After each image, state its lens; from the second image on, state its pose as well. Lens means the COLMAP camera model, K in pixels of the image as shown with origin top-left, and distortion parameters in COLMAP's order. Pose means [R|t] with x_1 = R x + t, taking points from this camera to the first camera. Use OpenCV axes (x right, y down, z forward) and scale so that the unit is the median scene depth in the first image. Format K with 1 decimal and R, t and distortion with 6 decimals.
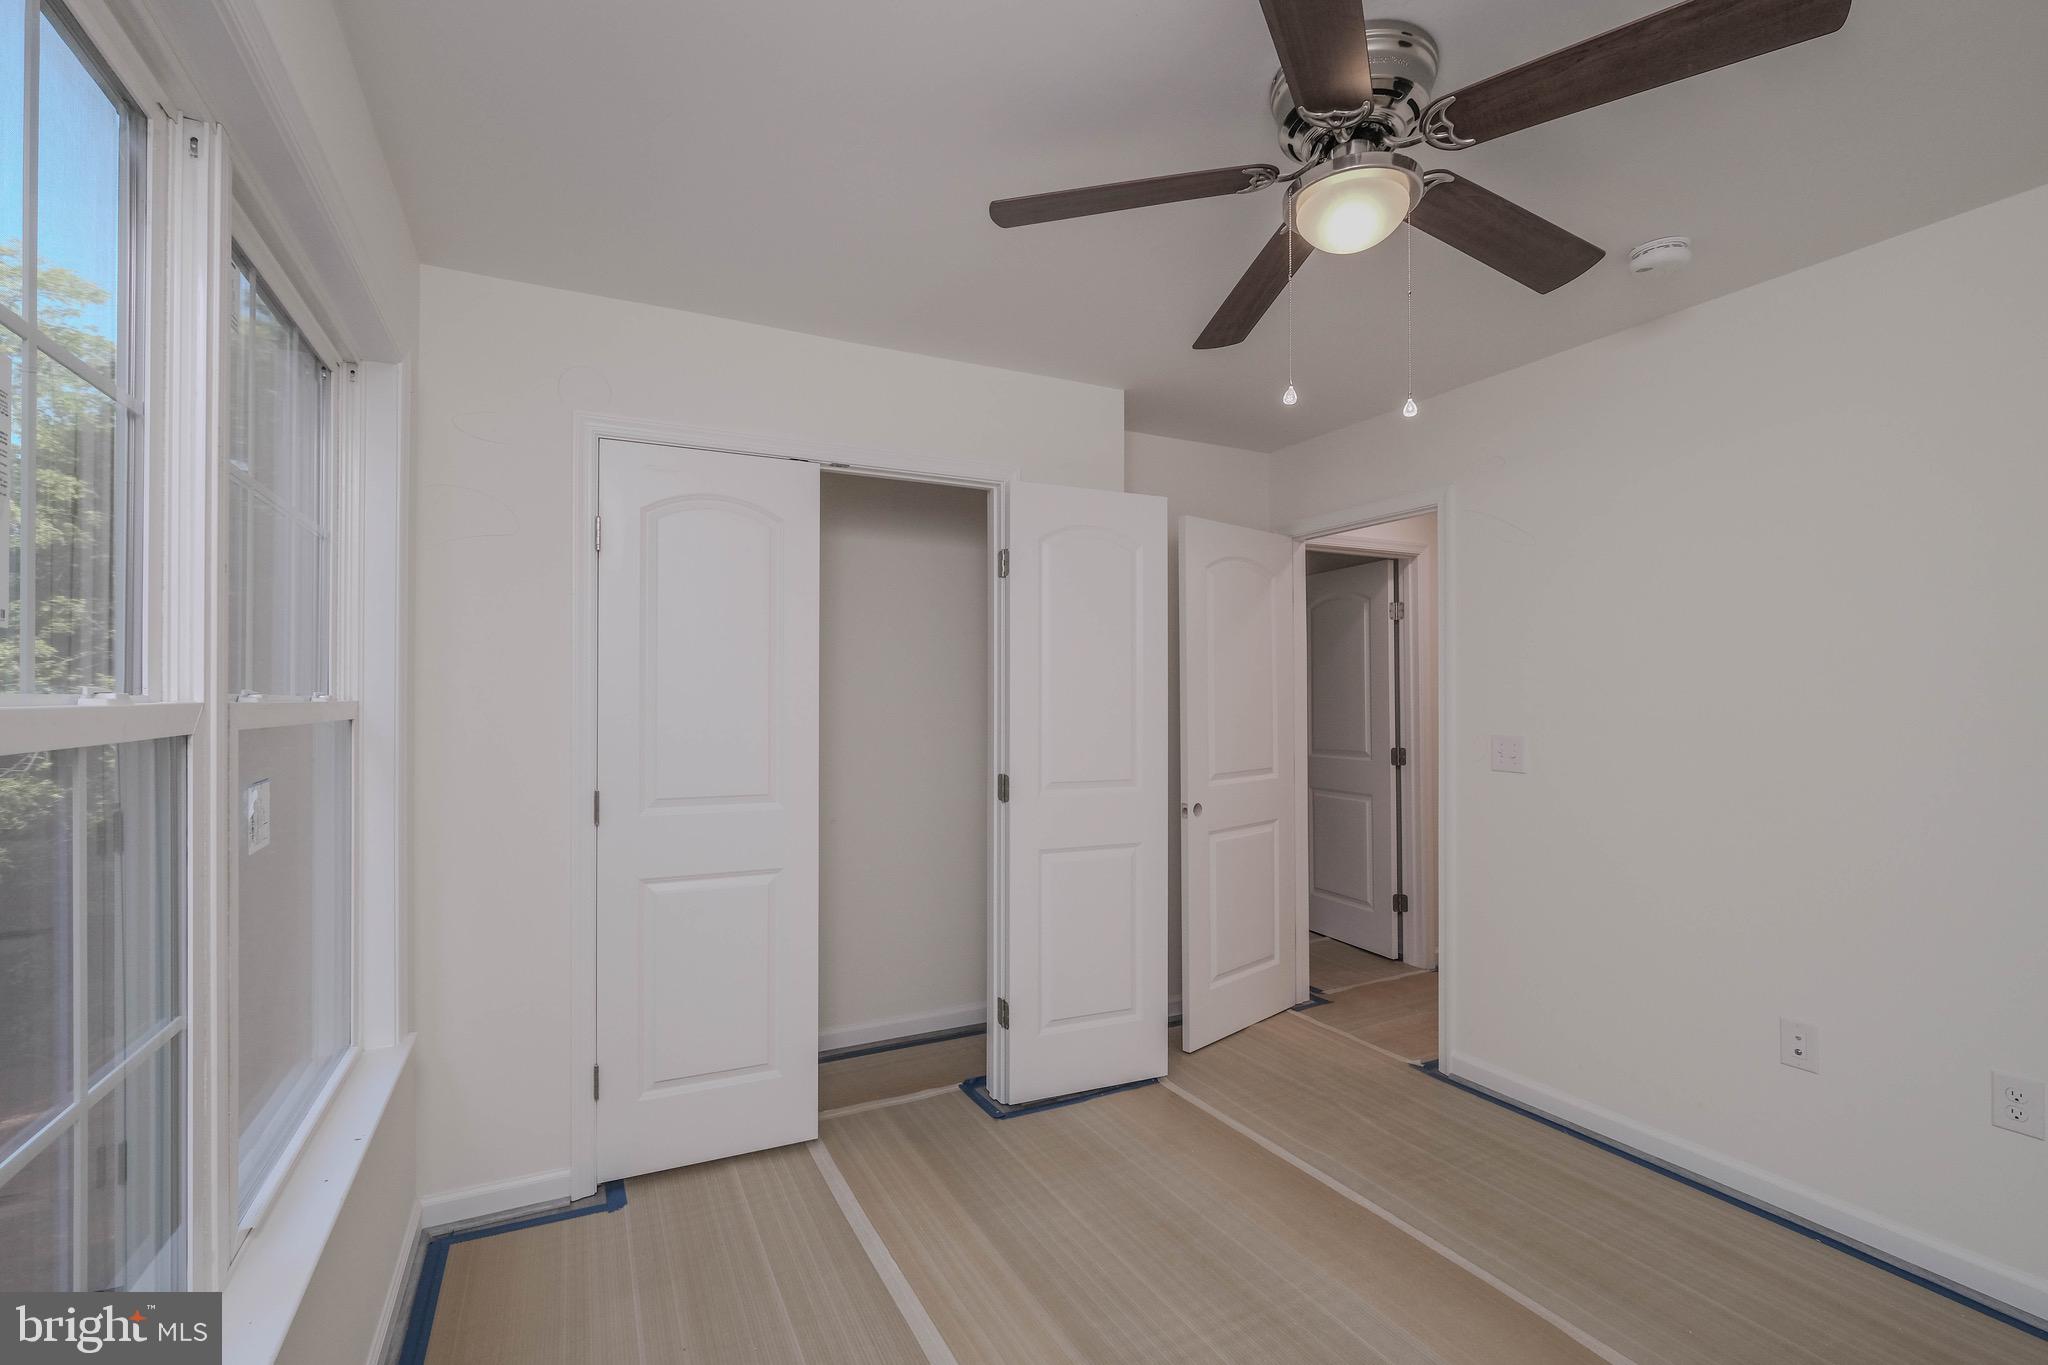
lens RADIAL K [[905.9, 0, 1030.6], [0, 905.9, 688.1], [0, 0, 1]] dist [-0.004226, -0.000884]
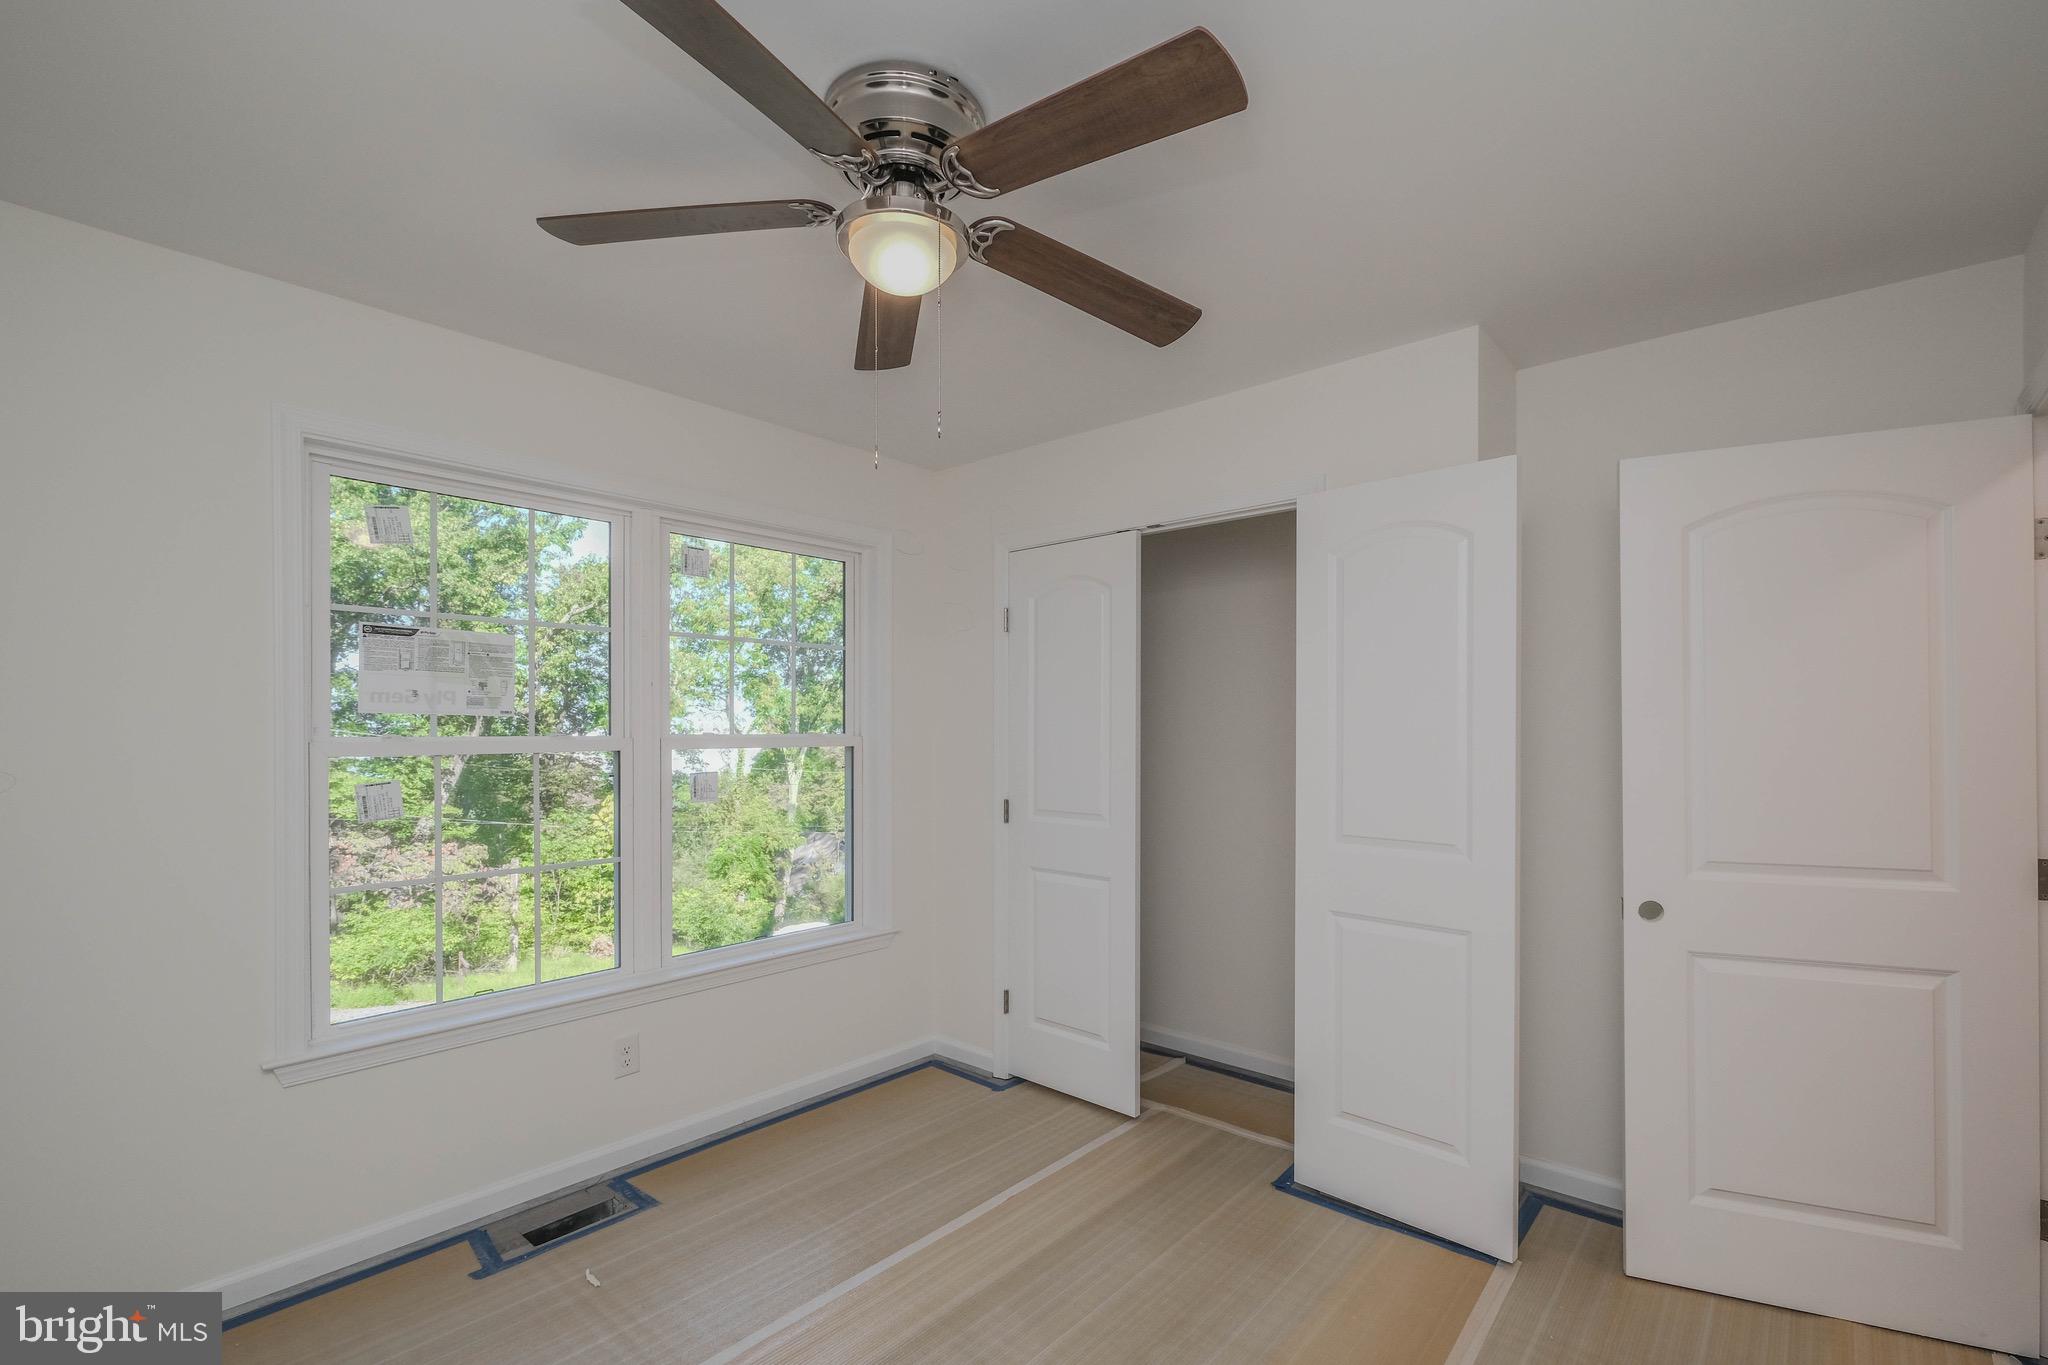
lens RADIAL K [[905.9, 0, 1035.9], [0, 905.9, 713.4], [0, 0, 1]] dist [-0.004226, -0.000884]
pose [[0.390104, -0.017088, -0.920612, 0.761896], [-0.000760, 0.999821, -0.018881, 0.007751], [0.920771, 0.008066, 0.390021, 0.422970]]
